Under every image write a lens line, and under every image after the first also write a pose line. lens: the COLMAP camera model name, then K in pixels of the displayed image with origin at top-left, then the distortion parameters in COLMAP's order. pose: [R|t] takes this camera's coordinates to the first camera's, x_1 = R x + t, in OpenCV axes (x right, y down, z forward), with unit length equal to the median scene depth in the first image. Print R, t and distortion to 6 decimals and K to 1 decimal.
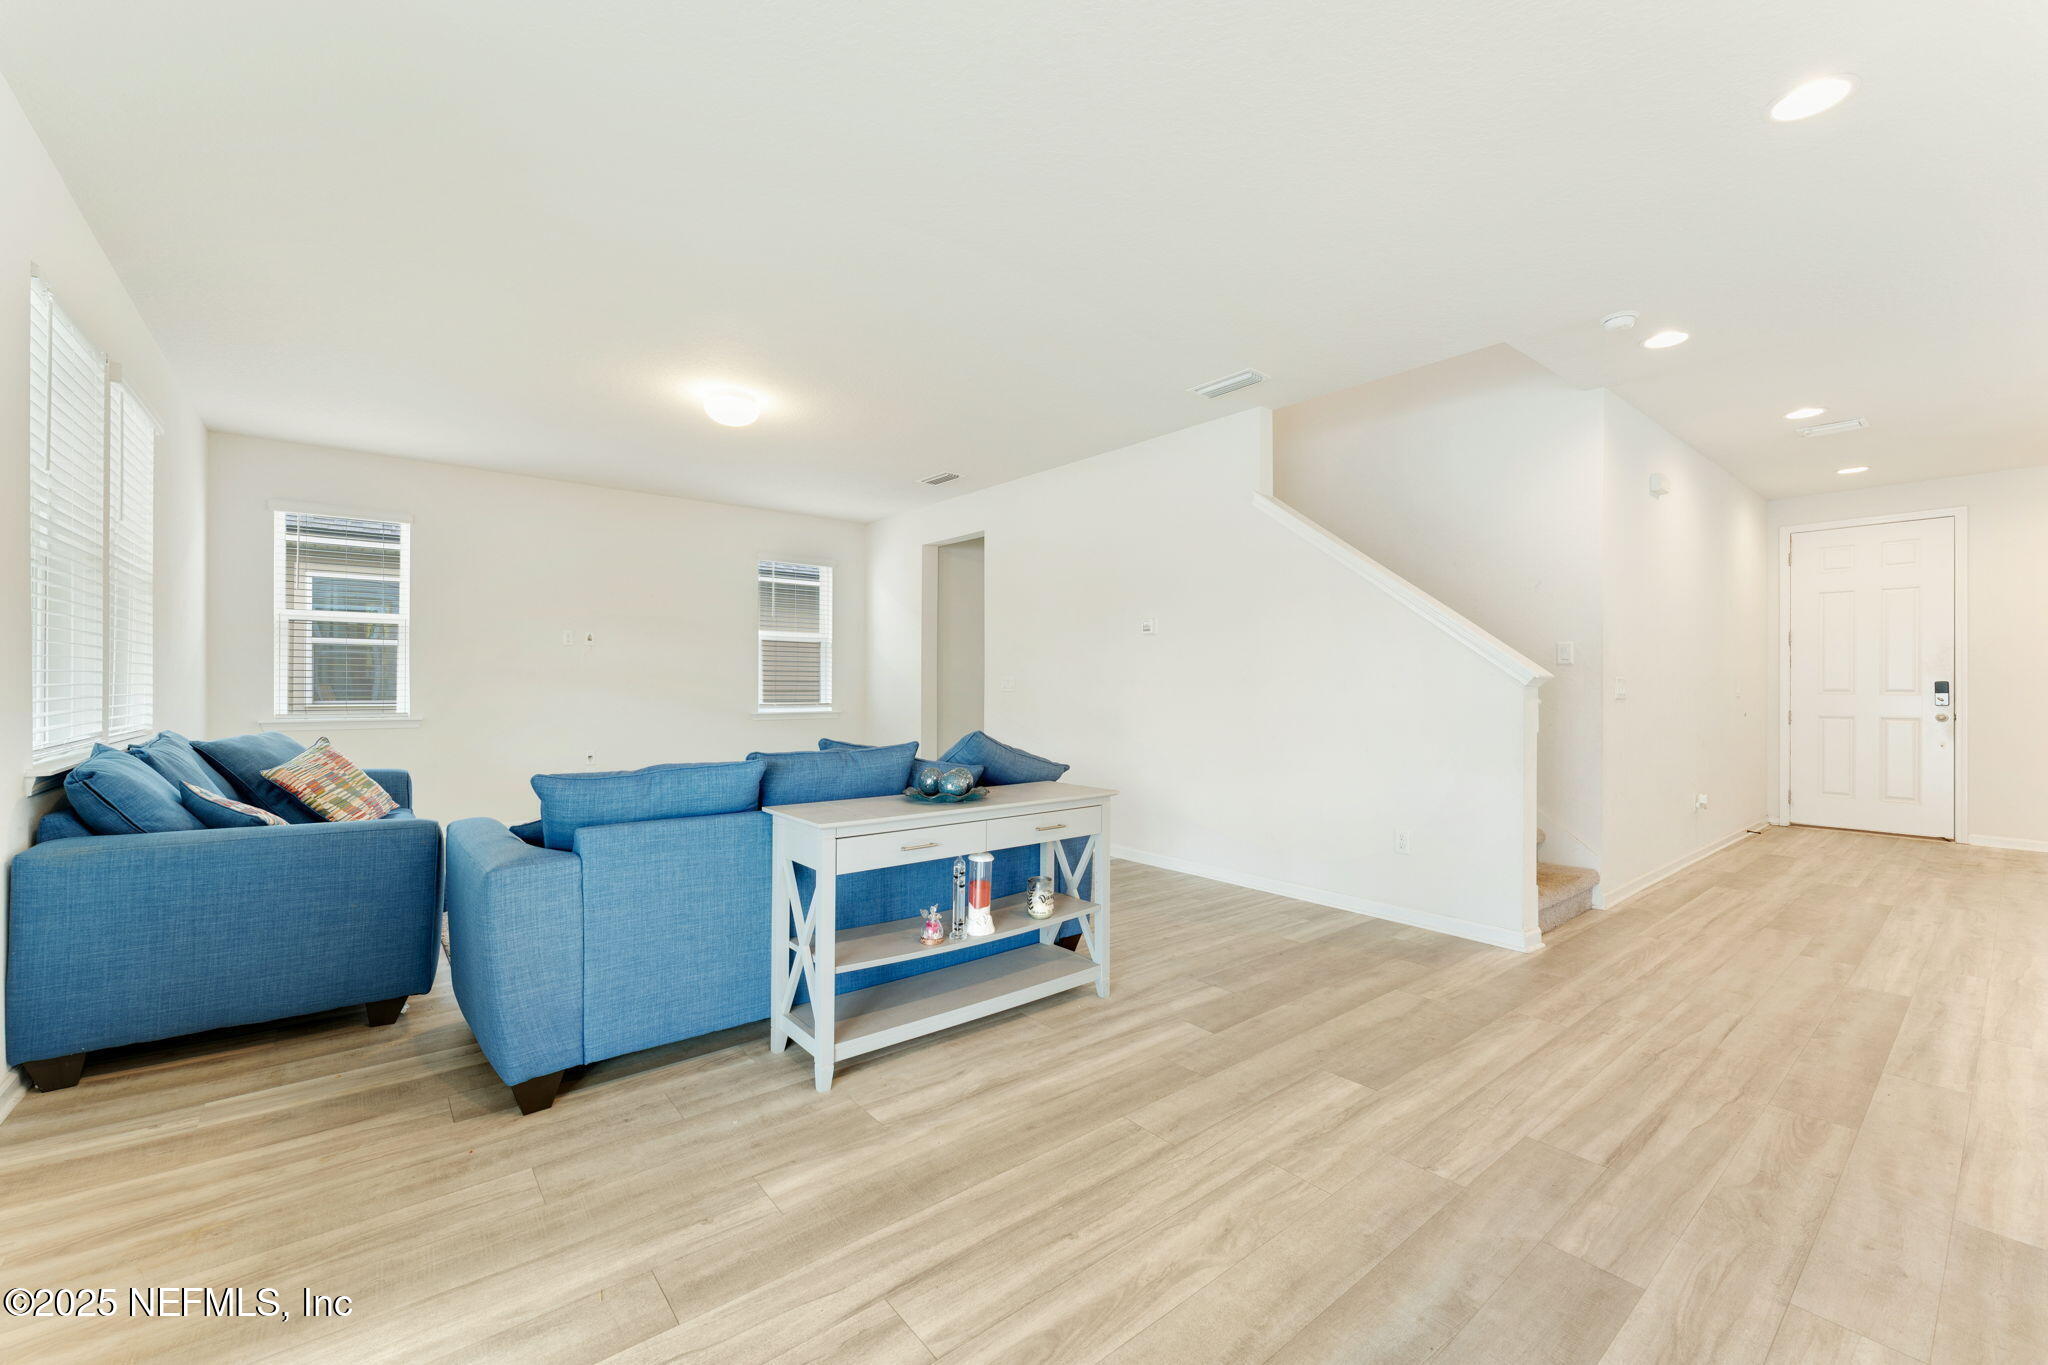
lens RADIAL K [[828.6, 0, 1026.8], [0, 828.6, 683.0], [0, 0, 1]] dist [0.001071, -0.000407]
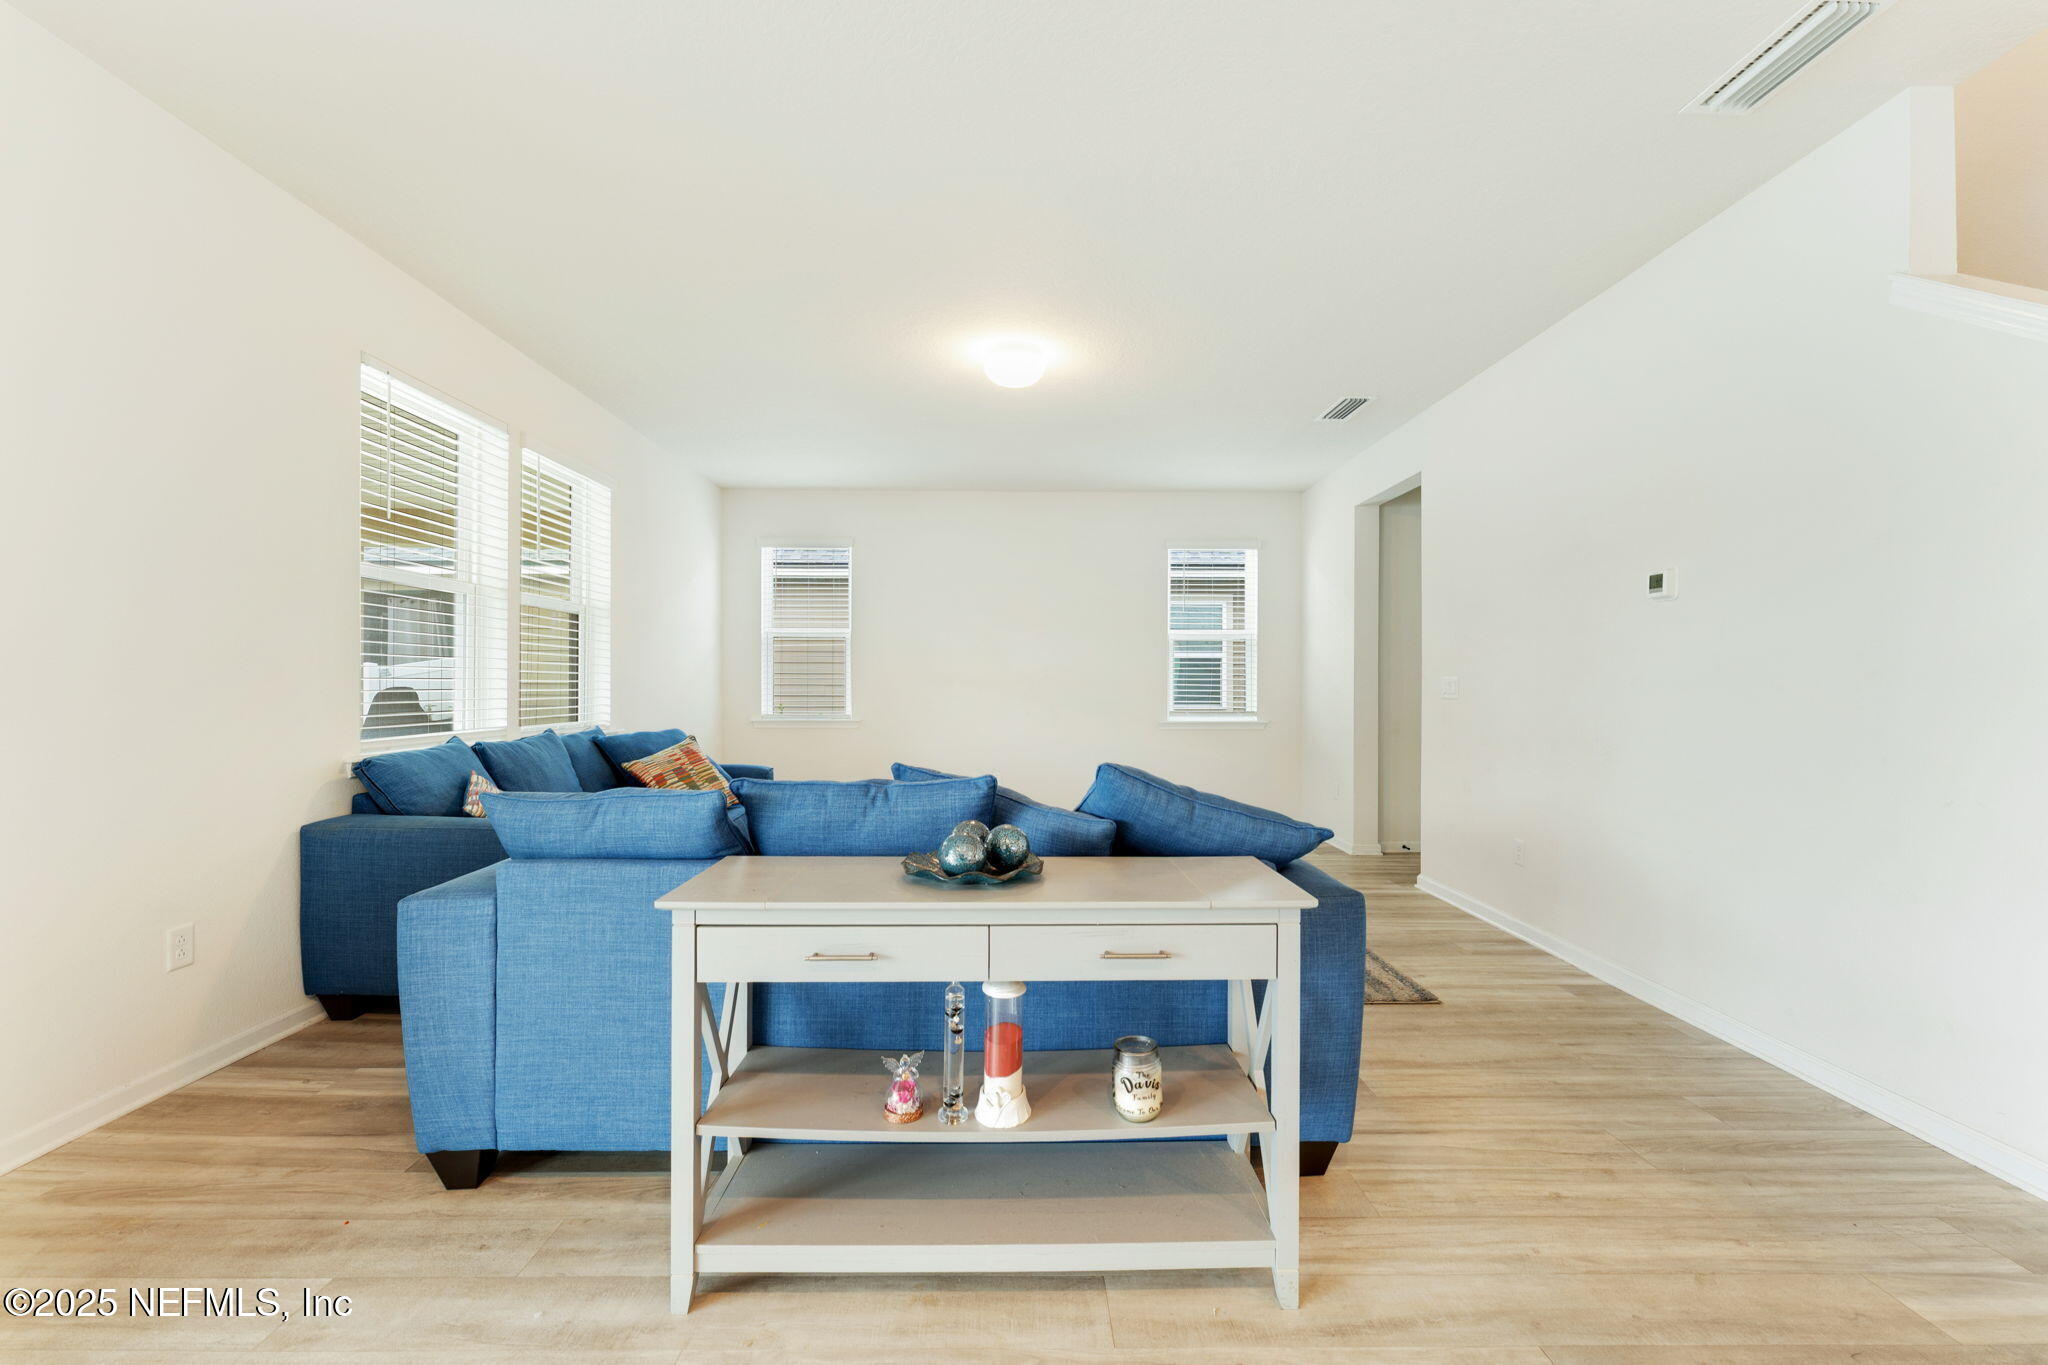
lens RADIAL K [[828.6, 0, 1040.4], [0, 828.6, 689.8], [0, 0, 1]] dist [0.001071, -0.000407]
pose [[0.780065, -0.000154, -0.625699, 0.324691], [0.000543, 1.000000, 0.000430, 0.004094], [0.625698, -0.000675, 0.780065, 0.570698]]
